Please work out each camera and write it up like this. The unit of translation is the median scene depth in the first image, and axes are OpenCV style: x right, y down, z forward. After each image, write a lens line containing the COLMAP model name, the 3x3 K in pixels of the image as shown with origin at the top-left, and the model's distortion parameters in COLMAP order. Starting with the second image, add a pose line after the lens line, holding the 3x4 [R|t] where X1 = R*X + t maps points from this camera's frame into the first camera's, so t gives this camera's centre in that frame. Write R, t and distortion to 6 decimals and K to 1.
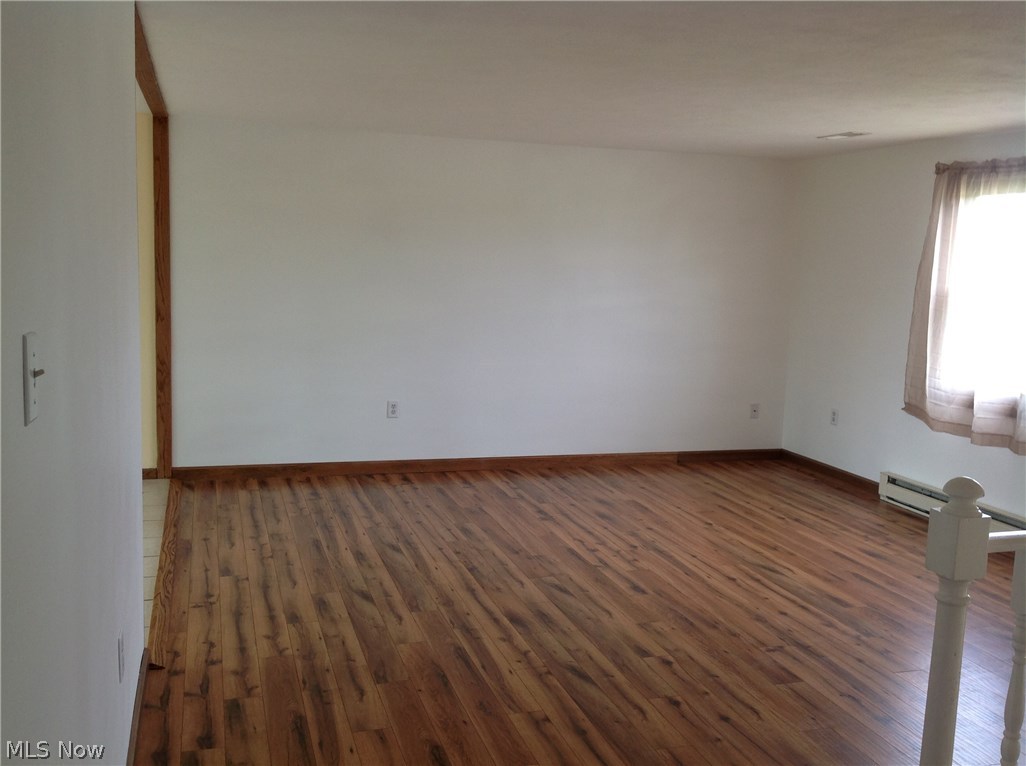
lens RADIAL K [[965.5, 0, 507.9], [0, 965.5, 380.7], [0, 0, 1]] dist [0.113566, -0.233503]
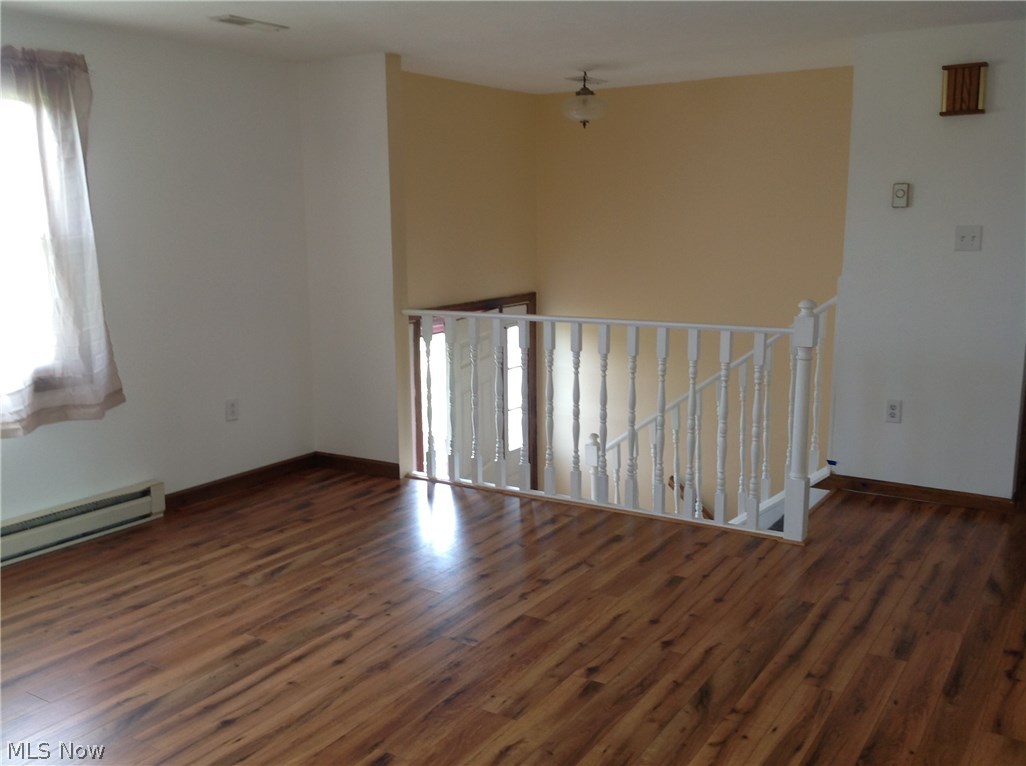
lens RADIAL K [[965.5, 0, 507.9], [0, 965.5, 380.7], [0, 0, 1]] dist [0.113566, -0.233503]
pose [[-0.647621, -0.157959, 0.745410, -0.362789], [0.080738, 0.958543, 0.273270, -0.182263], [-0.757673, 0.237159, -0.608019, 1.429805]]
